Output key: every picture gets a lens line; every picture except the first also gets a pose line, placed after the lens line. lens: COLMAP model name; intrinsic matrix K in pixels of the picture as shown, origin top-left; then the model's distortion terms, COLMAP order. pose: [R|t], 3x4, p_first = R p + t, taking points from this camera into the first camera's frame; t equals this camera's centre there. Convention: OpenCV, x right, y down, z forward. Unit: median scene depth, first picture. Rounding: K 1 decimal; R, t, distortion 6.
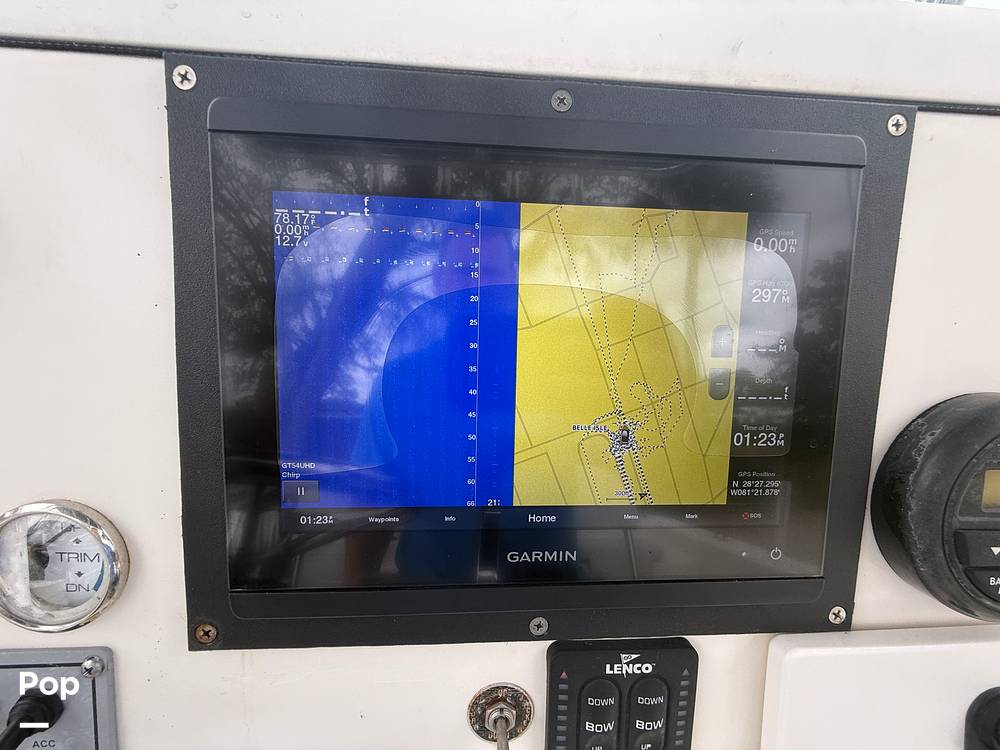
lens RADIAL K [[410.6, 0, 500.8], [0, 410.6, 374.1], [0, 0, 1]] dist [0.003495, -0.000523]
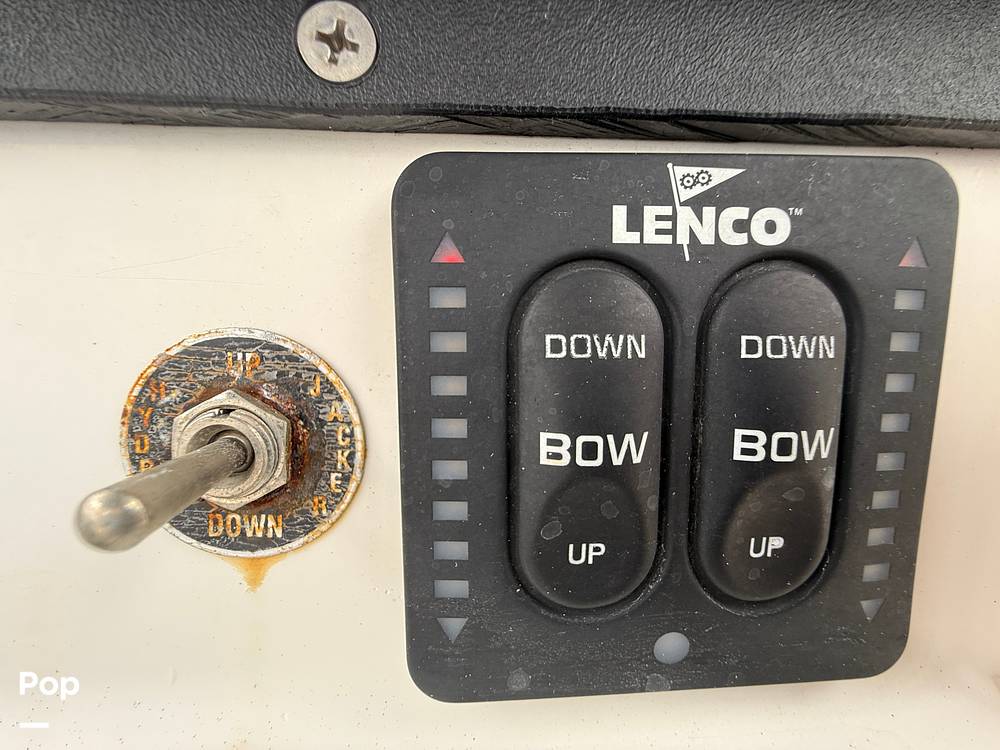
lens RADIAL K [[410.6, 0, 499.4], [0, 410.6, 376.2], [0, 0, 1]] dist [0.003495, -0.000523]
pose [[0.999608, -0.025807, -0.010825, 0.185382], [0.025821, 0.999666, 0.001203, 0.805699], [0.010791, -0.001482, 0.999941, 0.740306]]
